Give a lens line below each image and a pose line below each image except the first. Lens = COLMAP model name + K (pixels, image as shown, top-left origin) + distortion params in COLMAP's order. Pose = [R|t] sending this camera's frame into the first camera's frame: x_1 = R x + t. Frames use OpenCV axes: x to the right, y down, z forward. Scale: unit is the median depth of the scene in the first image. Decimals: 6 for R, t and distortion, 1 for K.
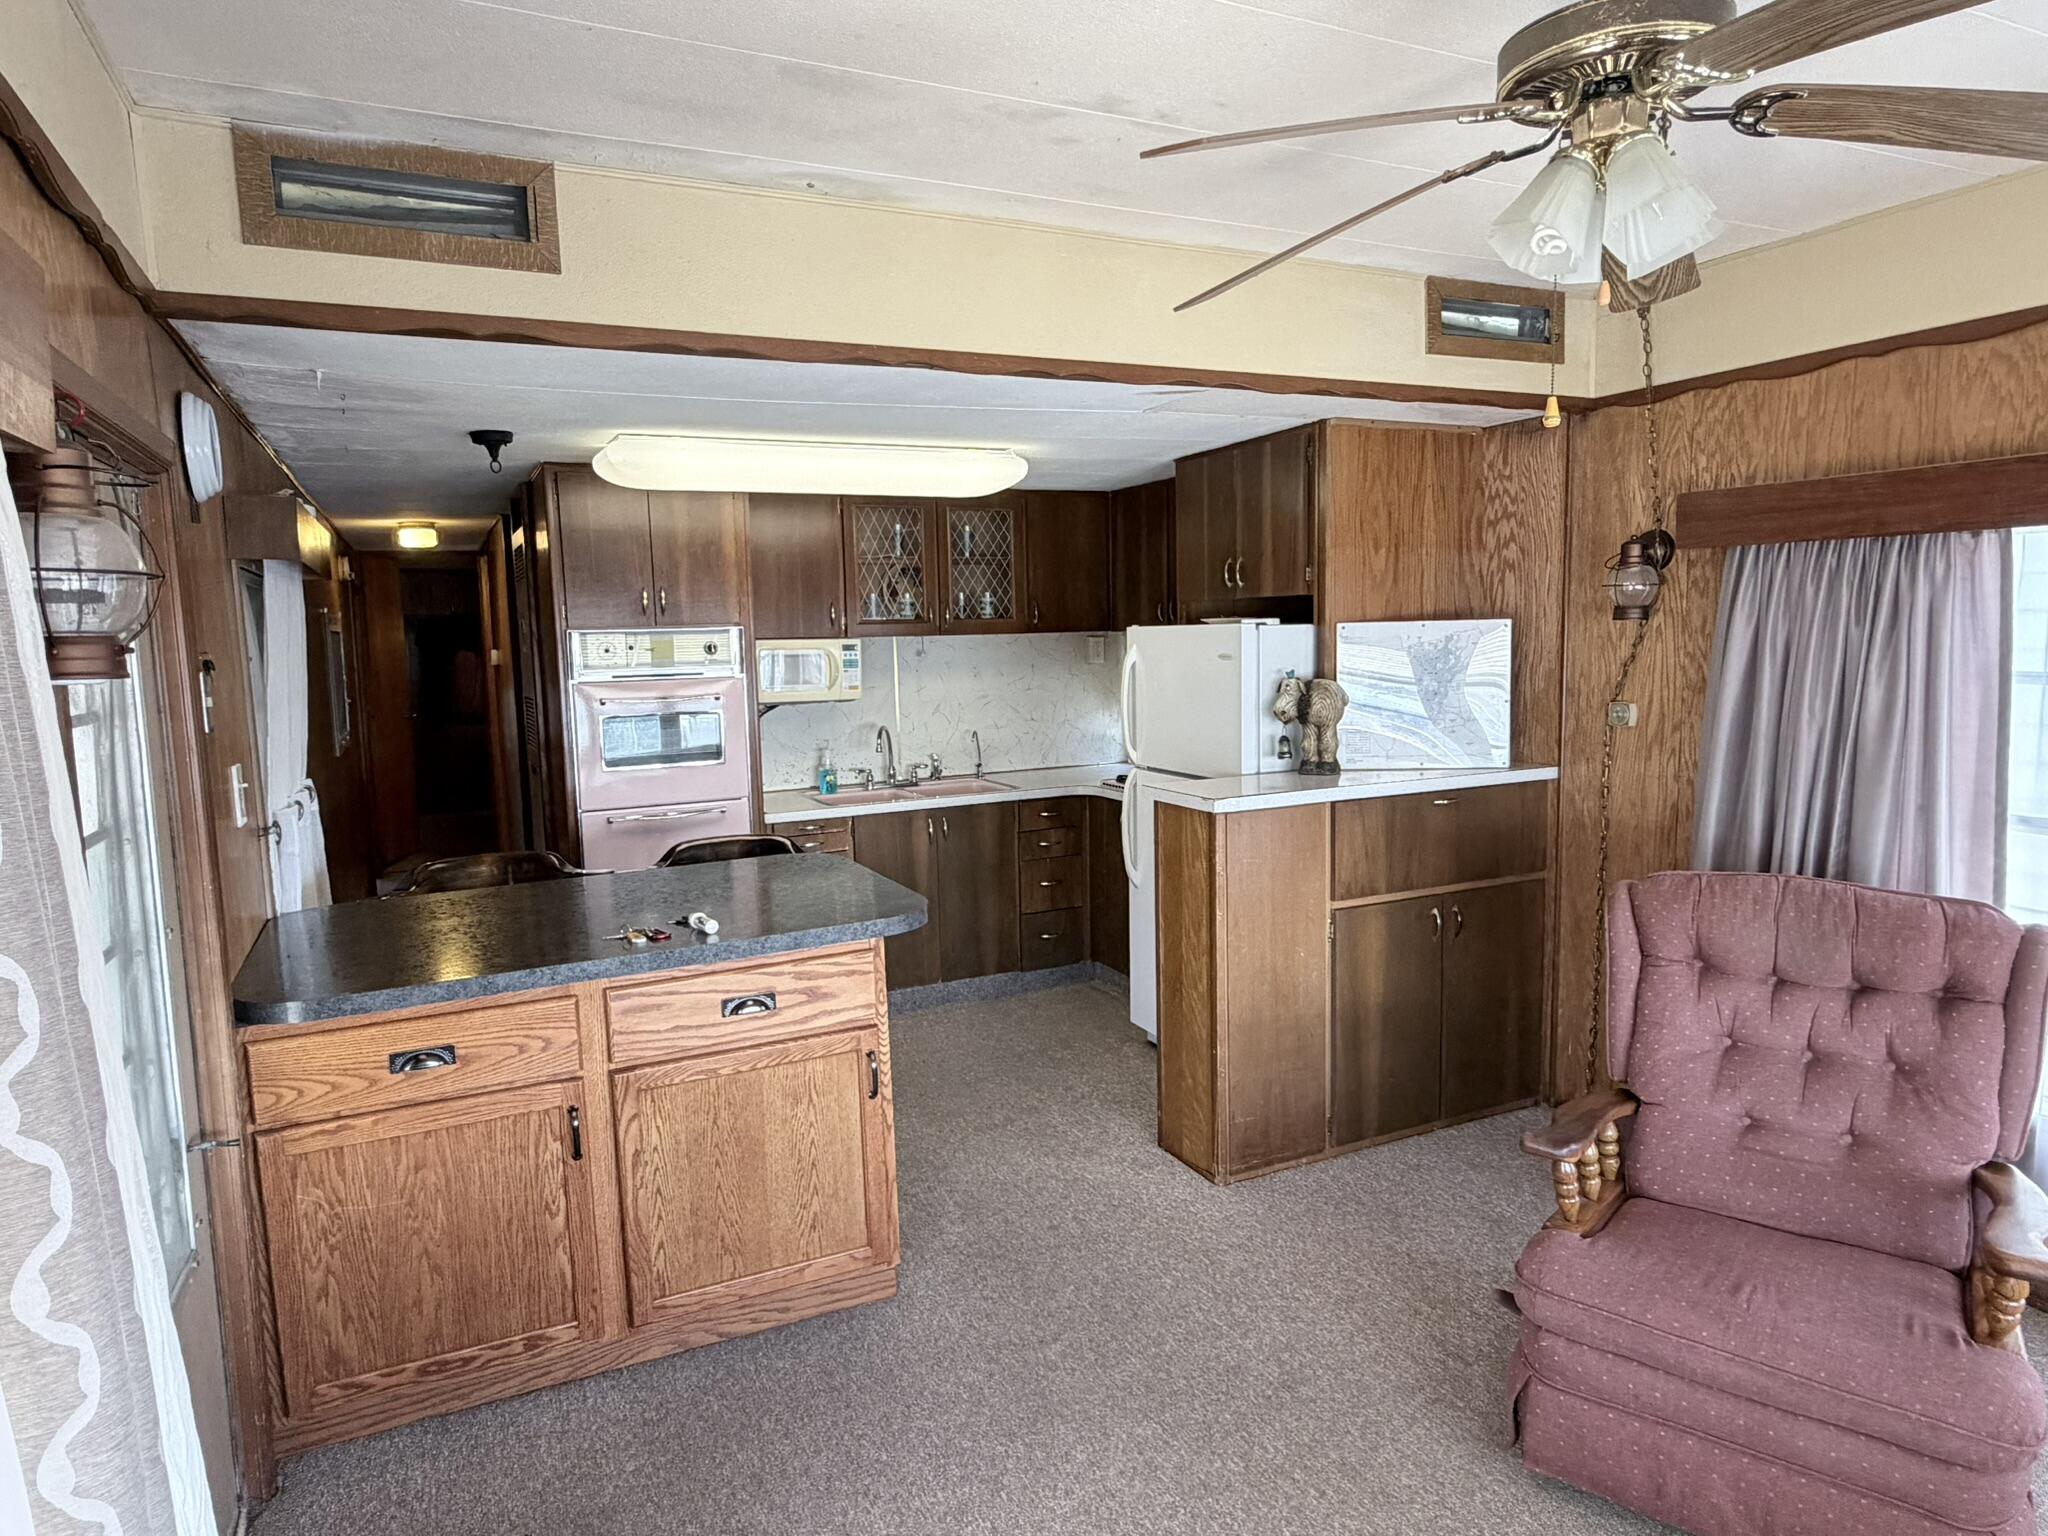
lens RADIAL K [[1235.0, 0, 1010.0], [0, 1235.0, 775.6], [0, 0, 1]] dist [0.000411, 0.000039]
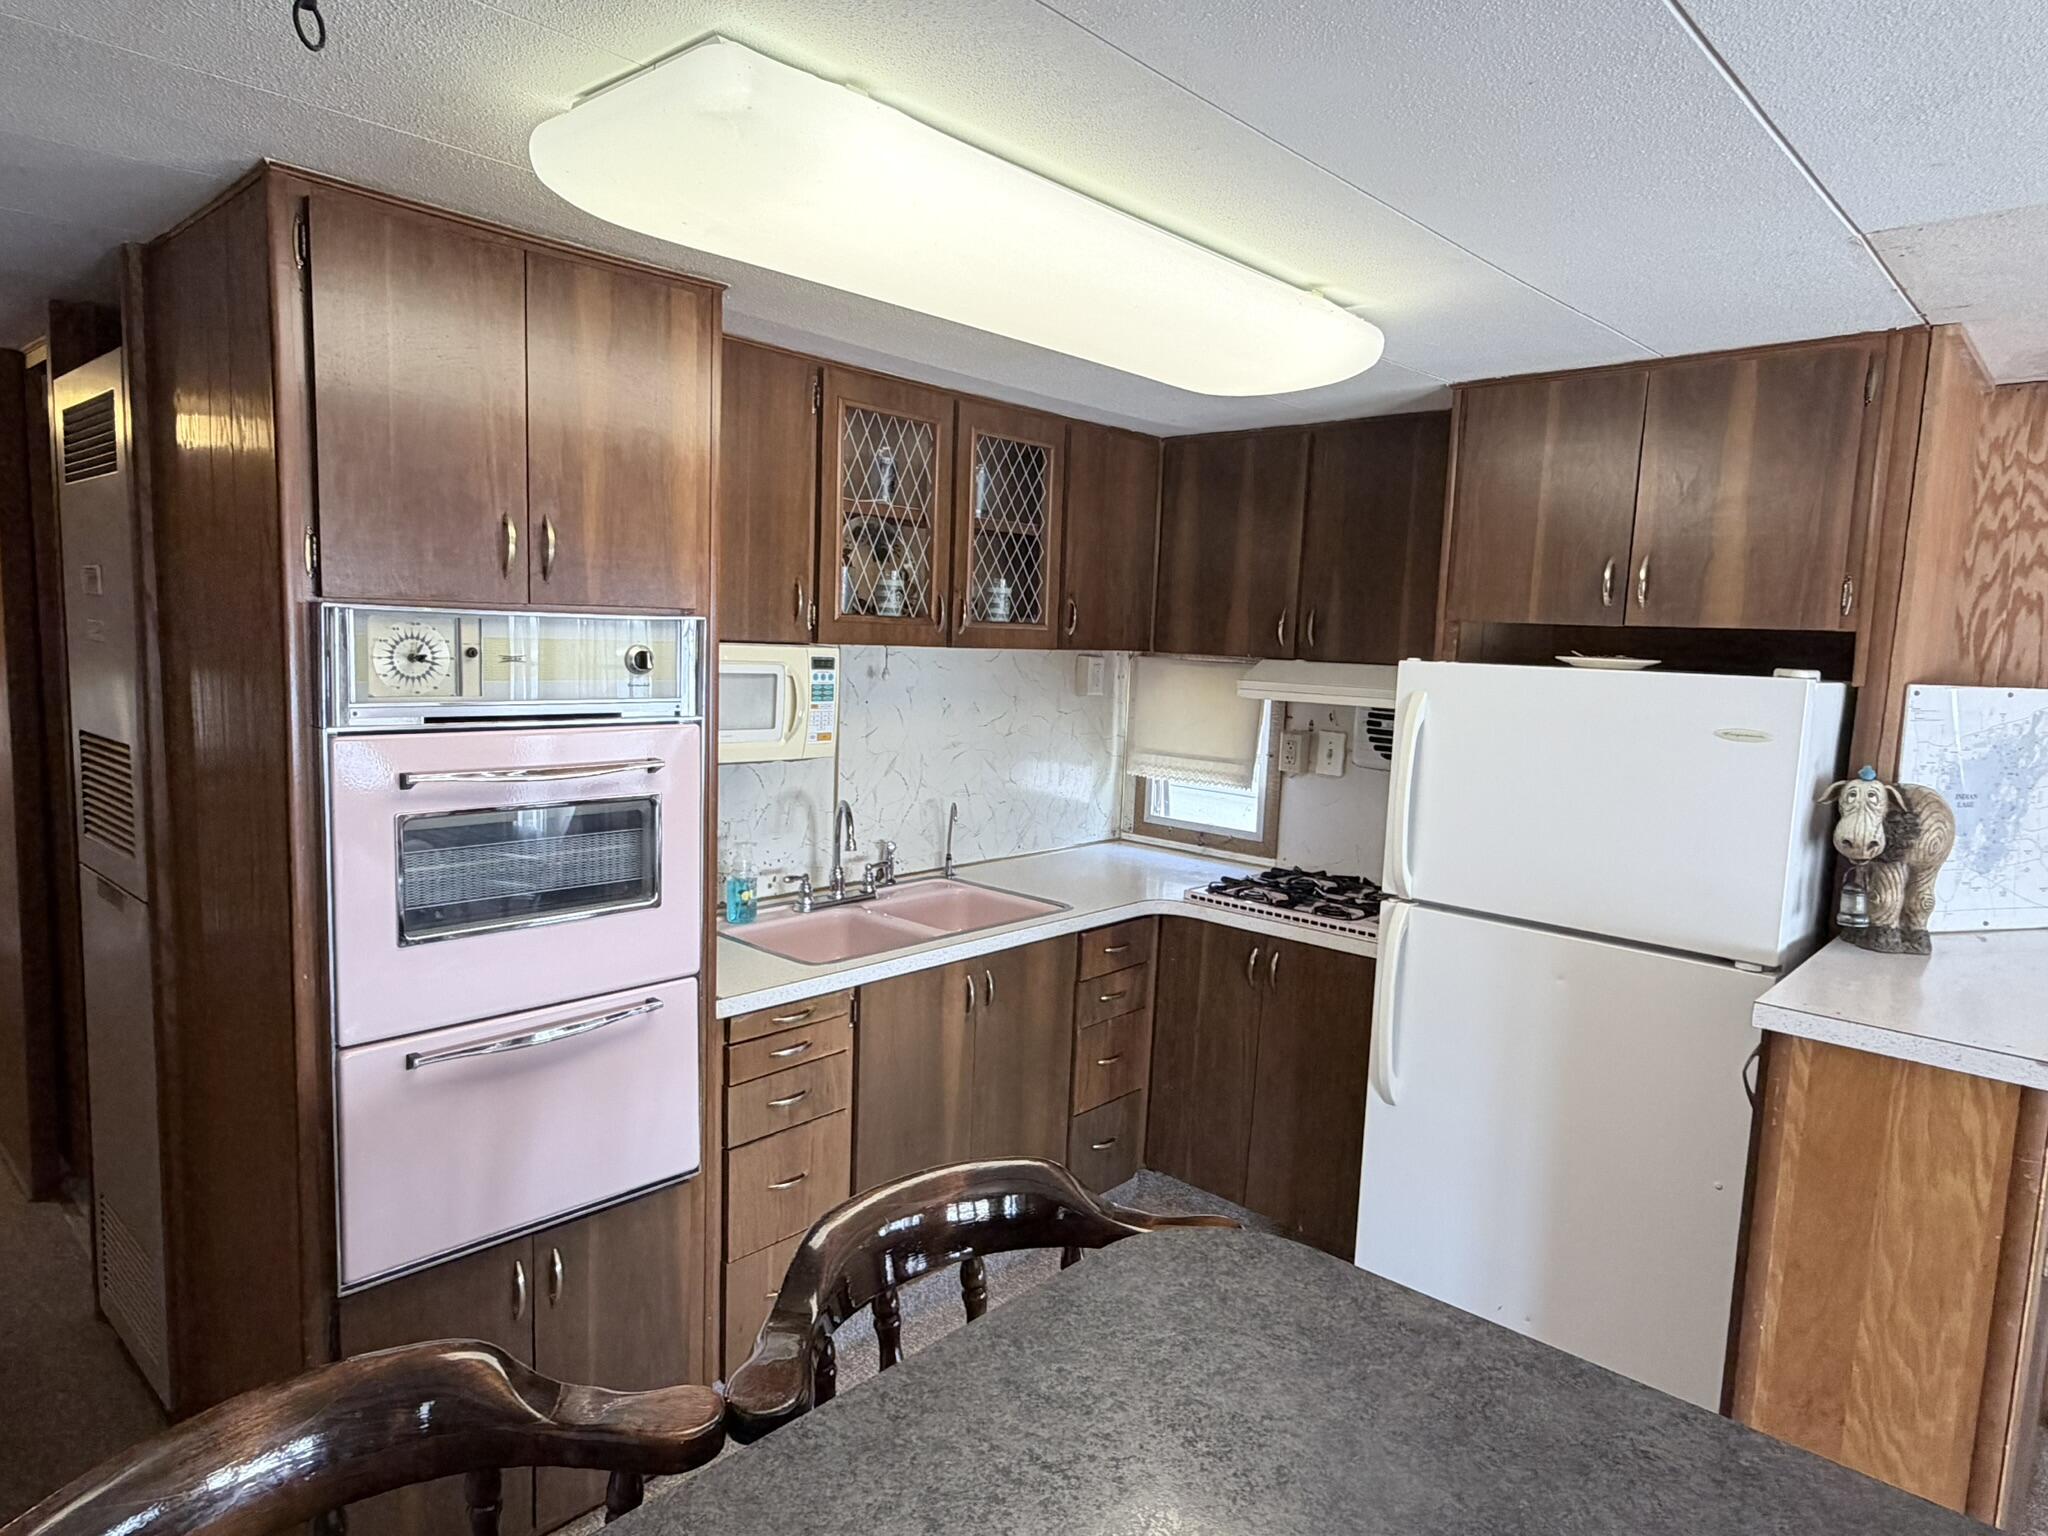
lens RADIAL K [[1235.0, 0, 1012.0], [0, 1235.0, 769.2], [0, 0, 1]] dist [0.000411, 0.000039]
pose [[0.928645, 0.016450, 0.370604, -0.278877], [-0.016196, 0.999862, -0.003797, -0.062027], [-0.370616, -0.002476, 0.928783, 0.511649]]
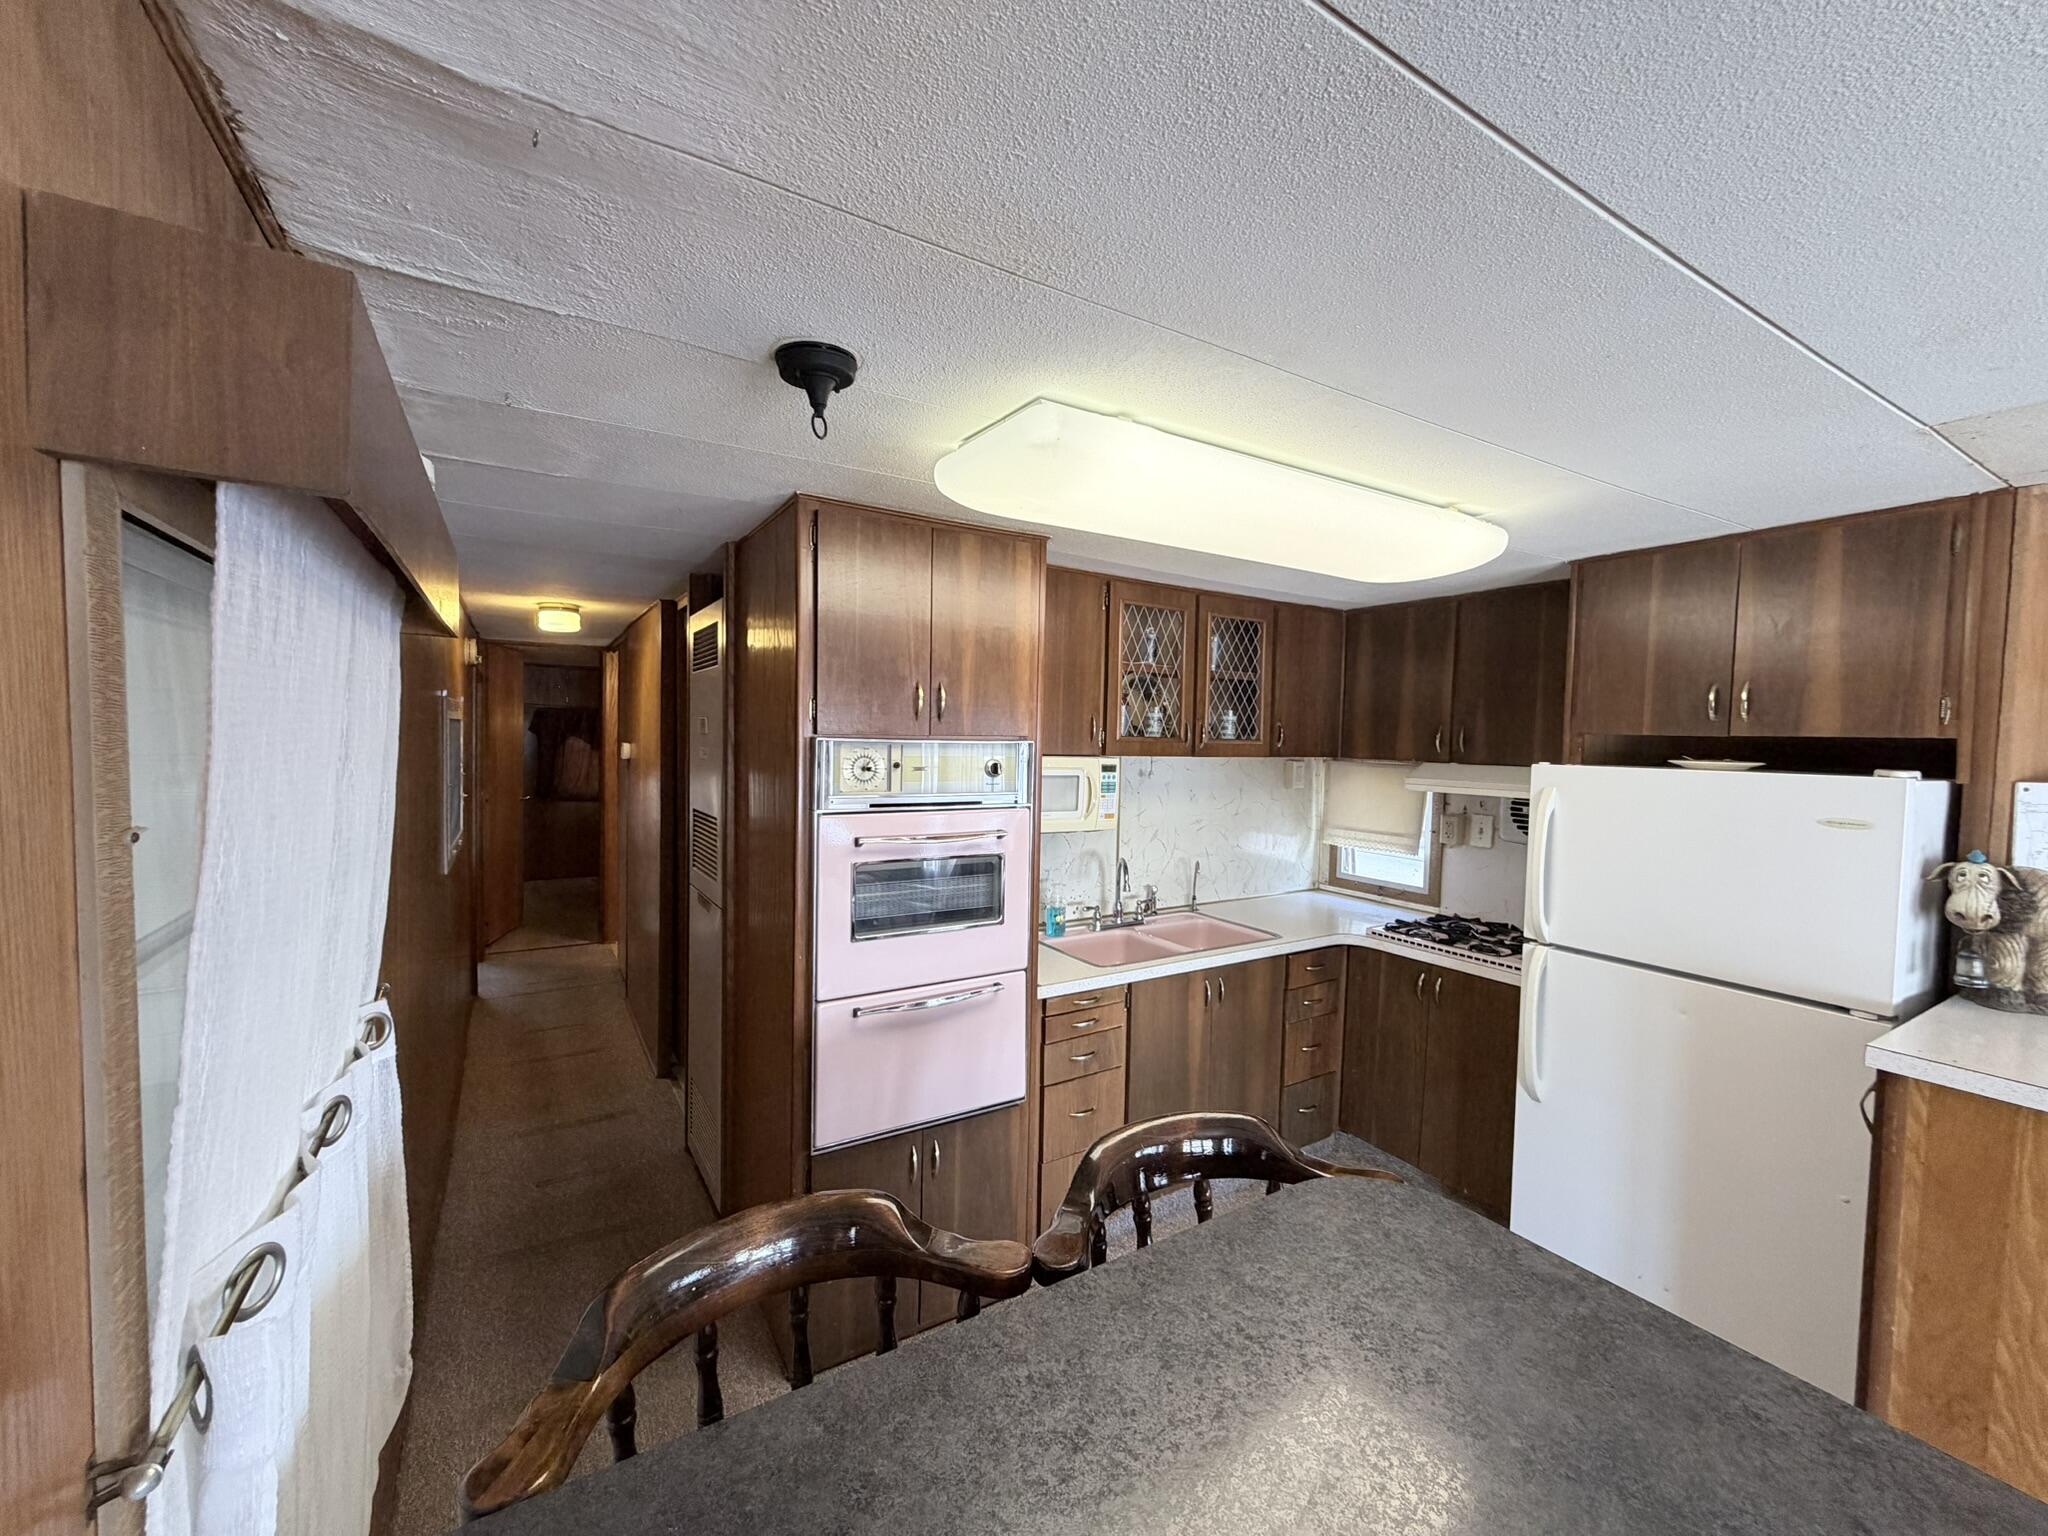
lens RADIAL K [[819.7, 0, 1015.8], [0, 819.7, 767.1], [0, 0, 1]] dist [0.001332, 0.000119]
pose [[0.993677, 0.040293, 0.104800, -0.276179], [-0.032142, 0.996408, -0.078343, -0.064937], [-0.107580, 0.074479, 0.991403, 0.502288]]
